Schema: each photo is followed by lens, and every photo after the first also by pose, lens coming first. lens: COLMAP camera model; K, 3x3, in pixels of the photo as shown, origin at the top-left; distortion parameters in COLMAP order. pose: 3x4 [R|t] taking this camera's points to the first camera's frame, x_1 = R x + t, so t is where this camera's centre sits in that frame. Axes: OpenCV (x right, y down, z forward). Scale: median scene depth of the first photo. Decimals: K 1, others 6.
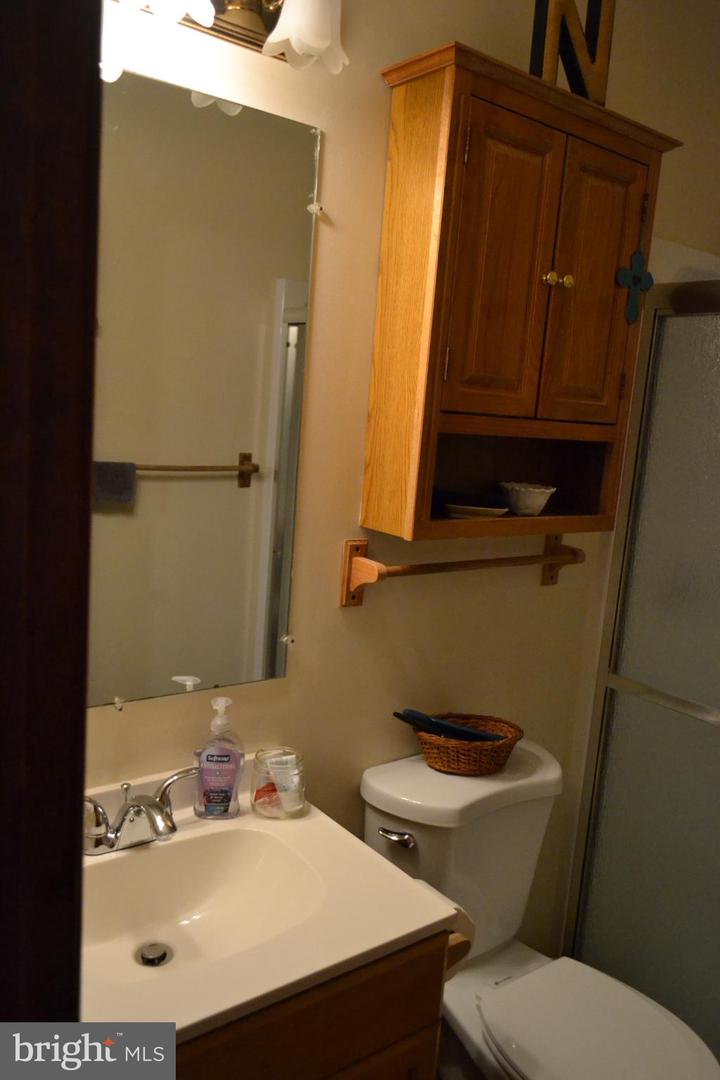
lens RADIAL K [[858.4, 0, 360.0], [0, 858.4, 540.0], [0, 0, 1]] dist [-0.001586, -0.005335]
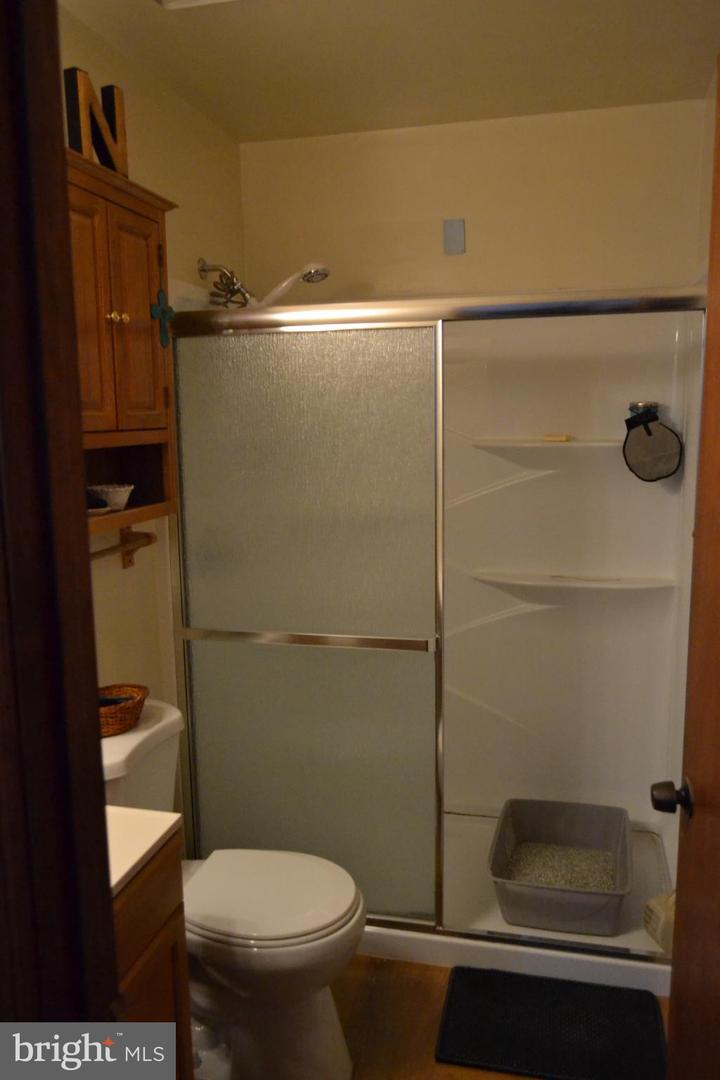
lens RADIAL K [[858.4, 0, 360.0], [0, 858.4, 540.0], [0, 0, 1]] dist [-0.001586, -0.005335]
pose [[0.779480, -0.180823, 0.599762, -0.271239], [0.175308, 0.982144, 0.068269, -0.011458], [-0.601397, 0.051929, 0.797261, -0.160118]]
